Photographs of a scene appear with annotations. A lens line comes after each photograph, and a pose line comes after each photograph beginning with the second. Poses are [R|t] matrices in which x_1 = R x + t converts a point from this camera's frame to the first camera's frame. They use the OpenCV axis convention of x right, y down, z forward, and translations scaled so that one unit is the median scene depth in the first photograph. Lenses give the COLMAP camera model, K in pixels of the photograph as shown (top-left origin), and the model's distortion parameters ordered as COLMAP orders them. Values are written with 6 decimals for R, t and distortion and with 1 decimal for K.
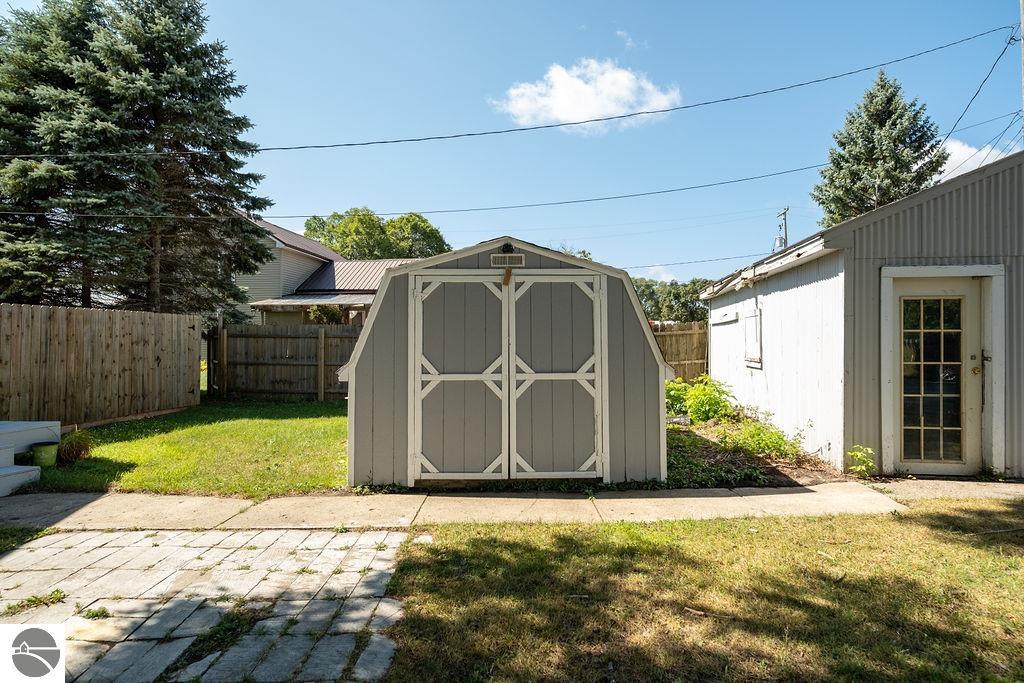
lens RADIAL K [[569.4, 0, 512.0], [0, 569.4, 341.5], [0, 0, 1]] dist [-0.000235, 0.000561]
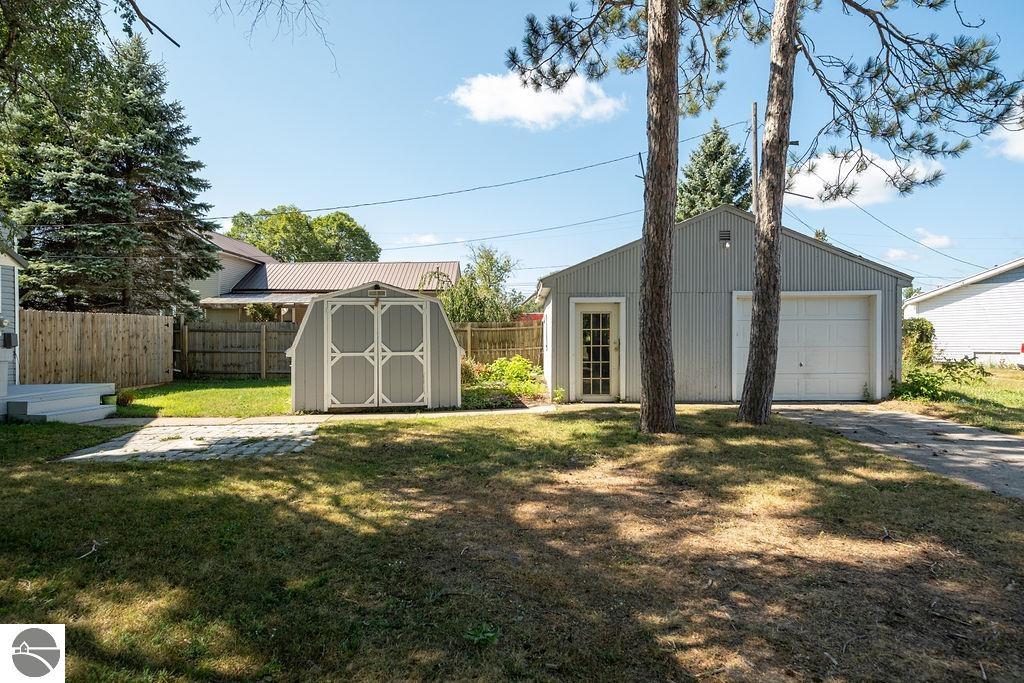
lens RADIAL K [[569.4, 0, 512.0], [0, 569.4, 341.5], [0, 0, 1]] dist [-0.000235, 0.000561]
pose [[0.993265, -0.004137, 0.115789, 0.104555], [0.002329, 0.999873, 0.015742, -0.004441], [-0.115839, -0.015366, 0.993149, -0.453815]]
